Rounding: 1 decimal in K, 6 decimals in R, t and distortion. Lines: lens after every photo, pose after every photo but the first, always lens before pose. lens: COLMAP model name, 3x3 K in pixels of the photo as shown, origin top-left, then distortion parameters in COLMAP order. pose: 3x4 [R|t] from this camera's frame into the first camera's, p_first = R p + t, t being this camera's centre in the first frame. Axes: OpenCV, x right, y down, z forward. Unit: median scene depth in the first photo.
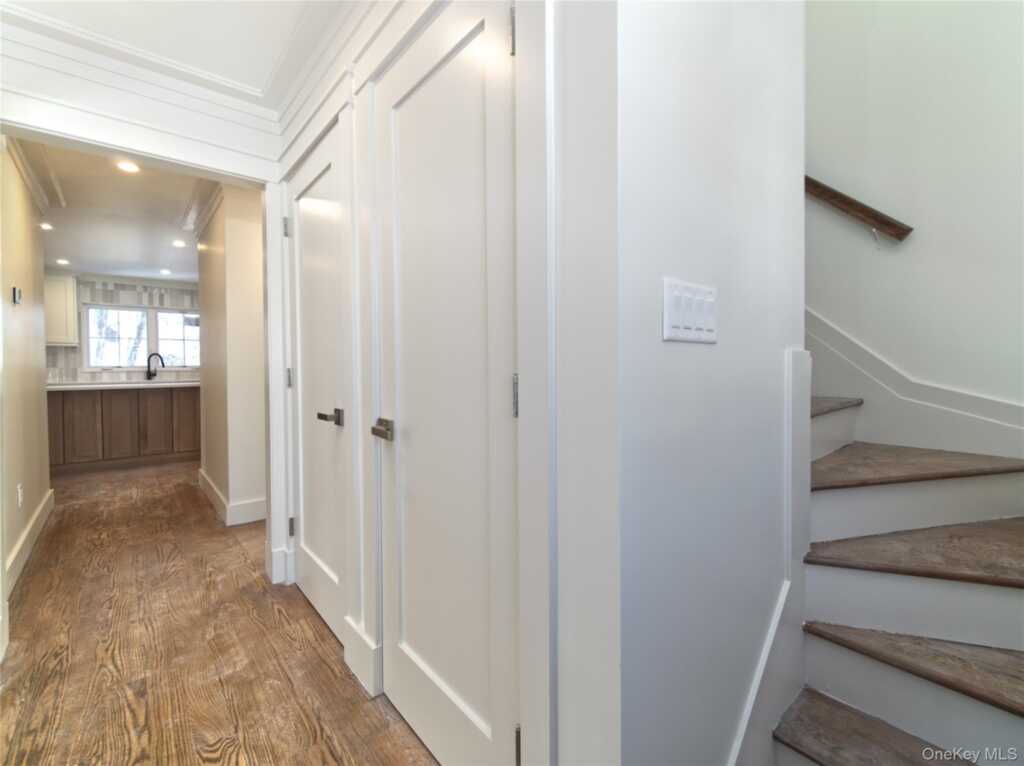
lens RADIAL K [[458.2, 0, 511.8], [0, 458.2, 369.5], [0, 0, 1]] dist [-0.000452, -0.000050]
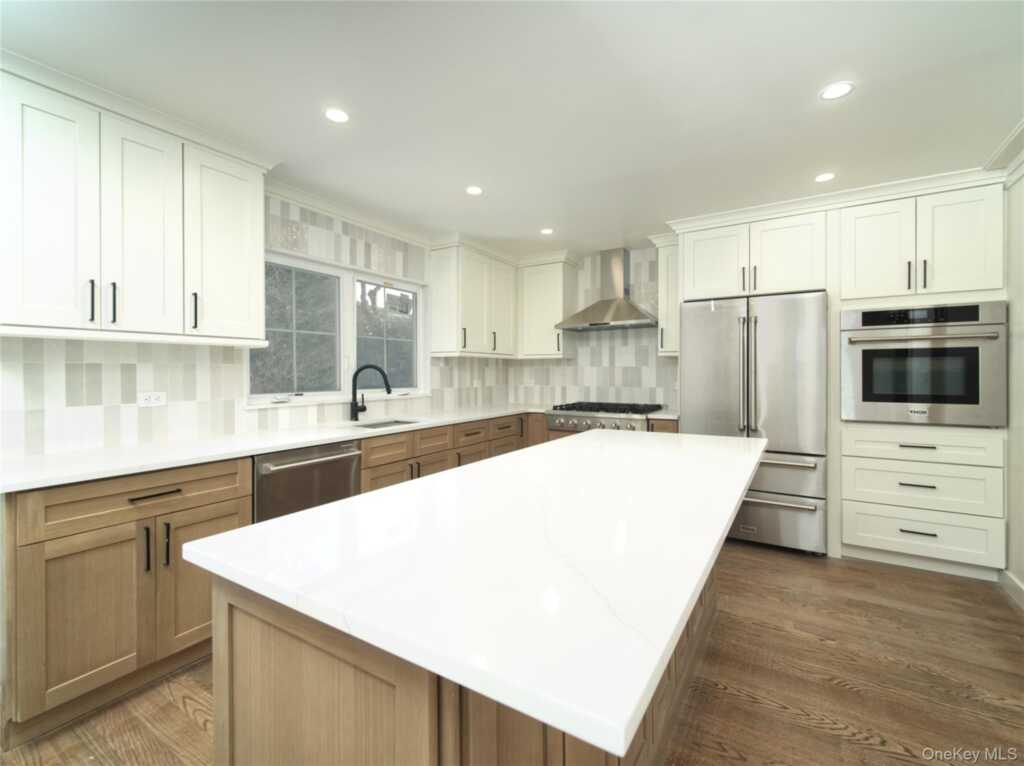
lens RADIAL K [[455.8, 0, 498.8], [0, 455.8, 381.4], [0, 0, 1]] dist [0.000462, 0.000030]
pose [[0.955678, -0.001064, 0.294413, -0.789734], [0.000273, 0.999996, 0.002727, -0.019300], [-0.294414, -0.002526, 0.955675, 0.502852]]
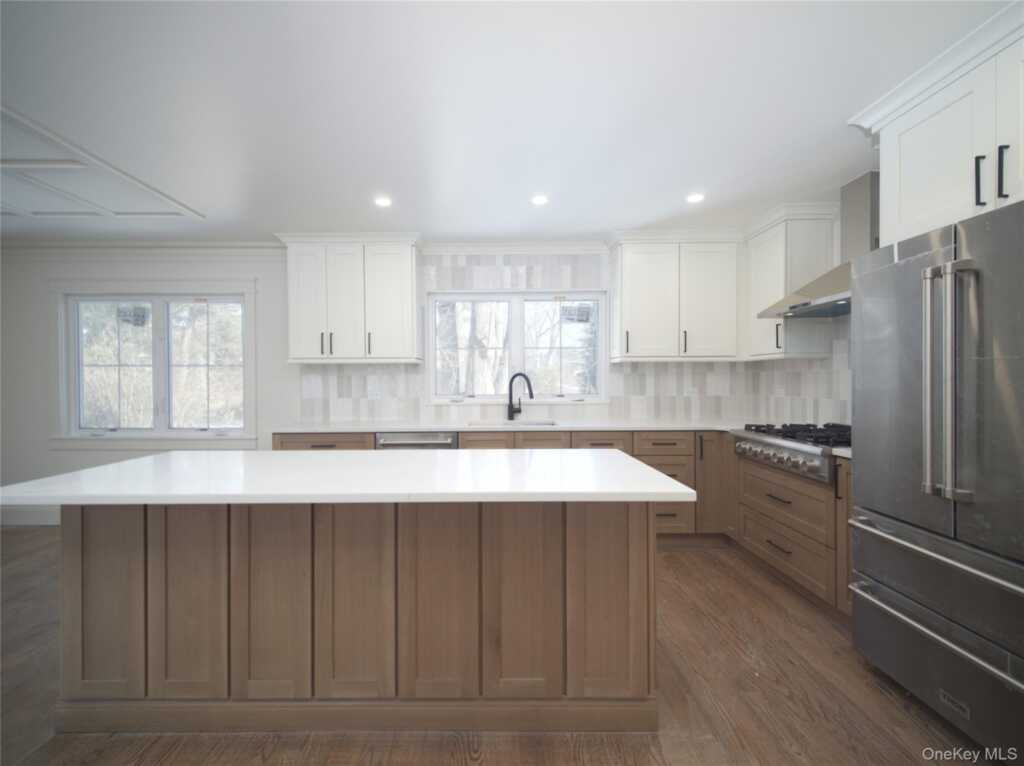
lens RADIAL K [[455.8, 0, 498.8], [0, 455.8, 381.4], [0, 0, 1]] dist [0.000462, 0.000030]
pose [[0.764312, 0.006316, -0.644816, -0.441871], [-0.010216, 0.999945, -0.002314, -0.023485], [0.644766, 0.008356, 0.764334, 0.561423]]
